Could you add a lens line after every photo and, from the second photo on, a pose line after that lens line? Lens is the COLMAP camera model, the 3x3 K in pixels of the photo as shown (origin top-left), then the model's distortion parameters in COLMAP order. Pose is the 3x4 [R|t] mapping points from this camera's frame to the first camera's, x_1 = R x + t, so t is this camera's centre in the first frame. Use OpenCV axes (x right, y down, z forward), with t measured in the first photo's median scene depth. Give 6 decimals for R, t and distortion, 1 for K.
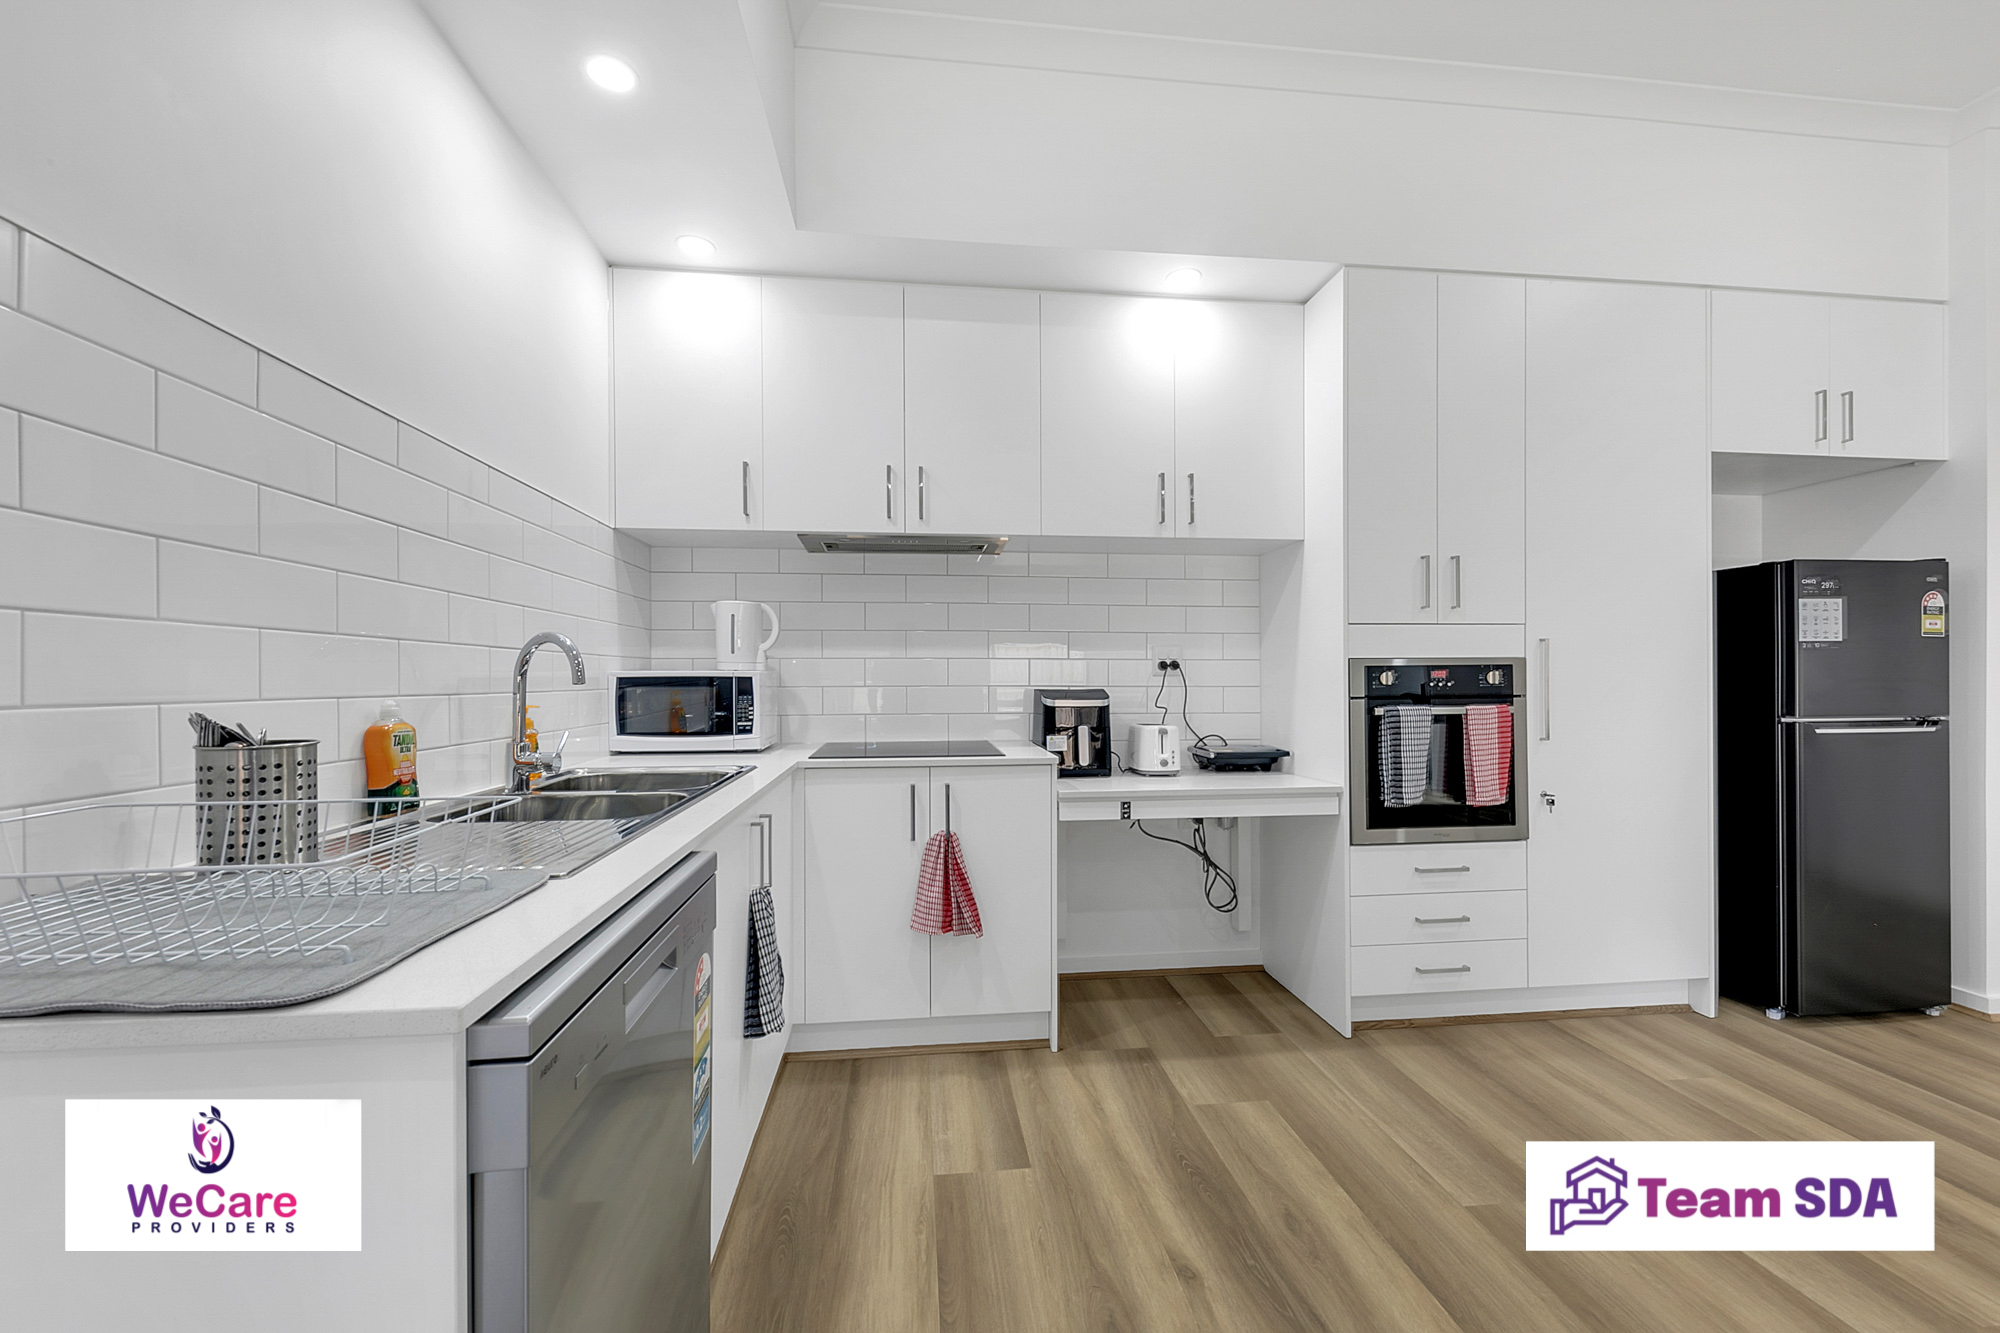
lens RADIAL K [[781.7, 0, 1005.6], [0, 781.7, 679.7], [0, 0, 1]] dist [0.009821, -0.000430]
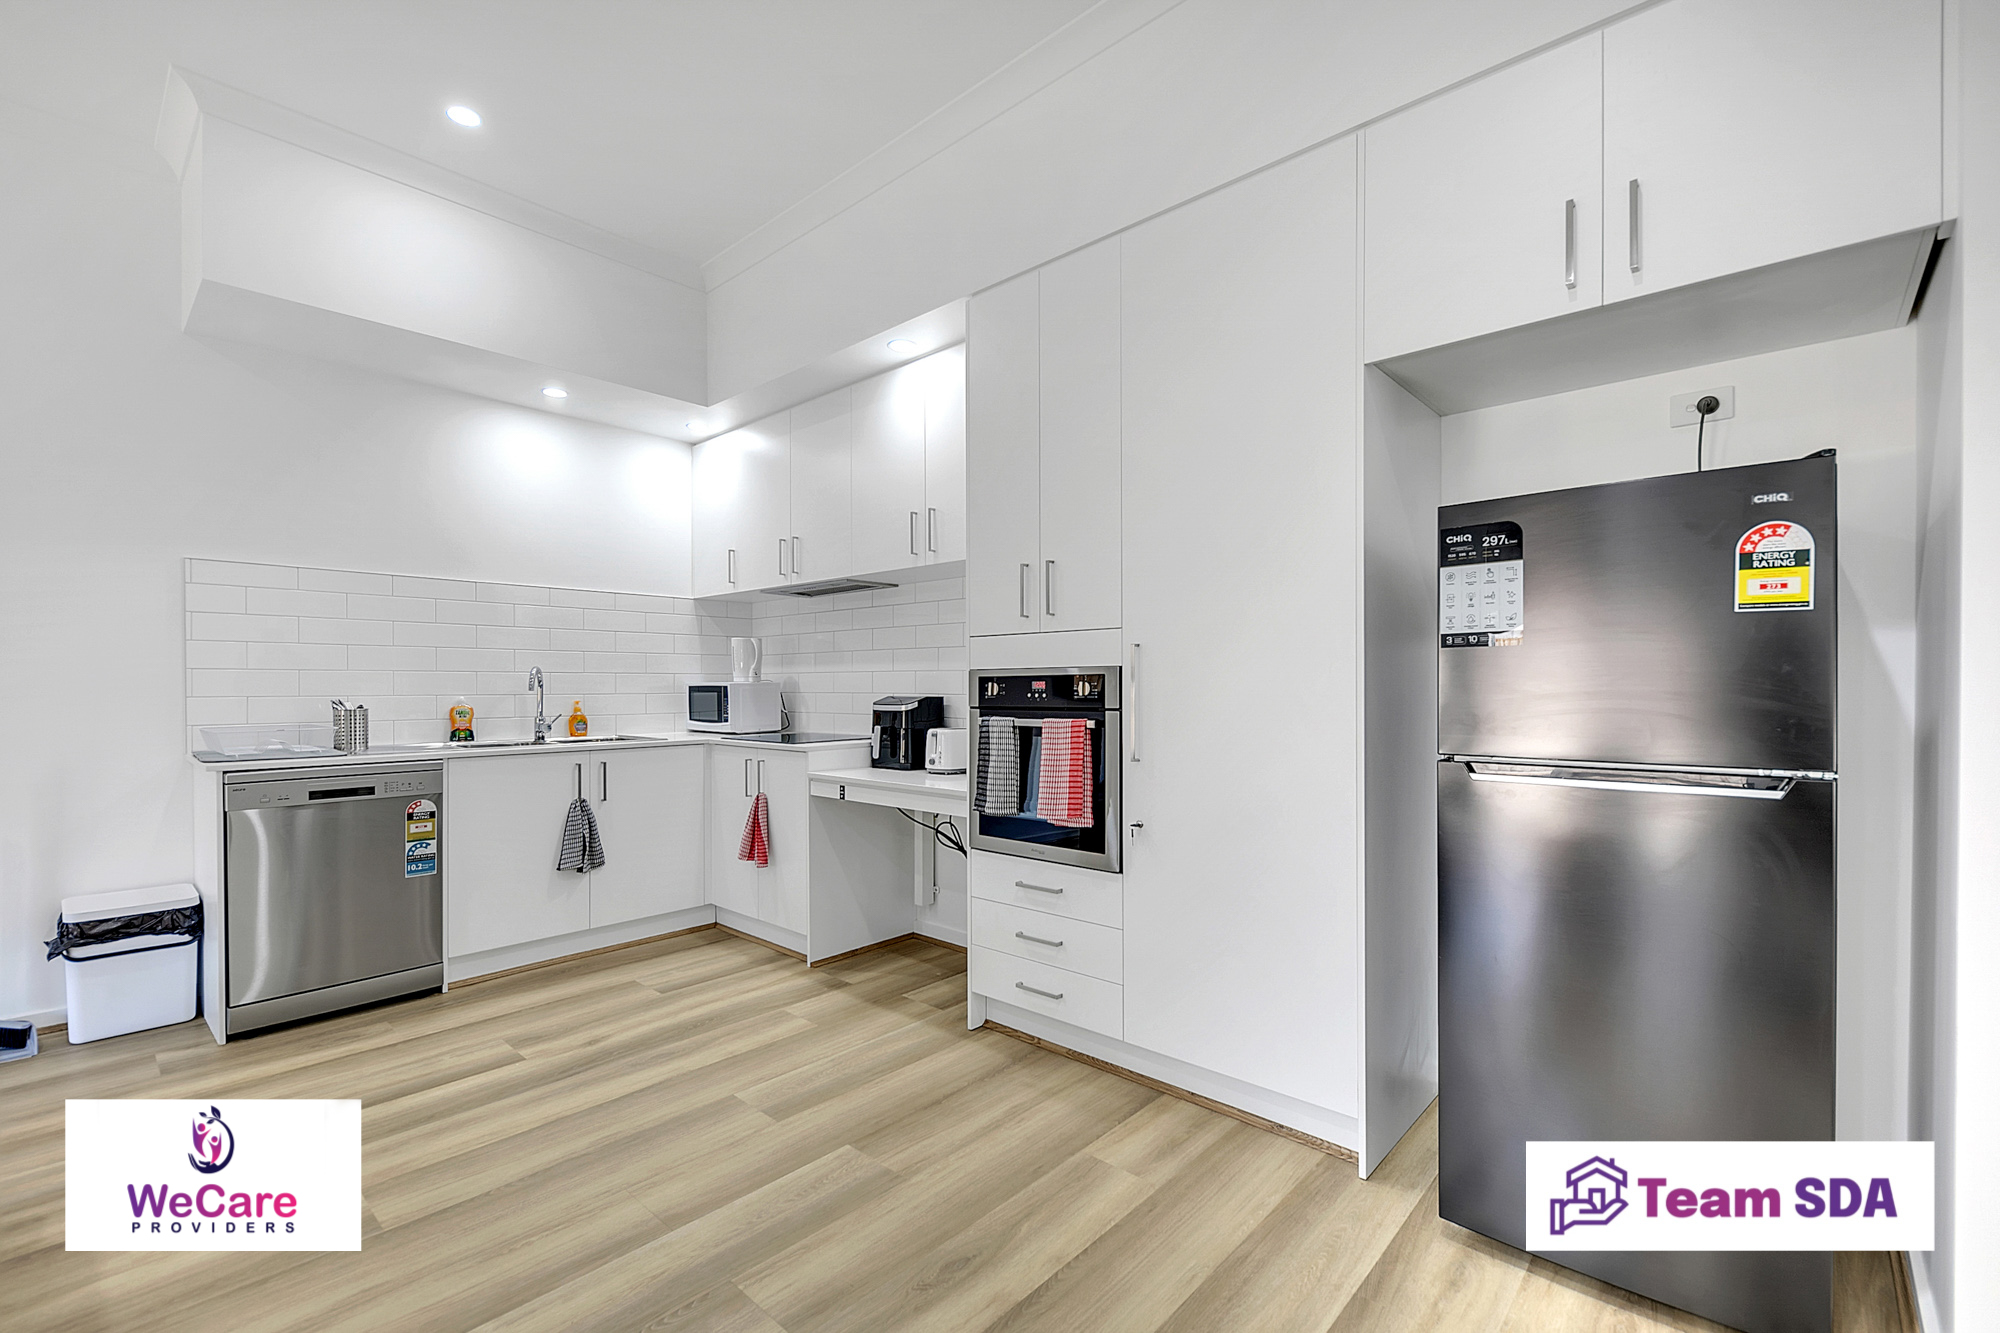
lens RADIAL K [[856.0, 0, 999.1], [0, 856.0, 689.8], [0, 0, 1]] dist [0.009468, -0.001485]
pose [[0.656480, 0.005126, -0.754326, 1.316973], [-0.000020, 0.999977, 0.006778, -0.008246], [0.754343, -0.004434, 0.656465, 0.271717]]
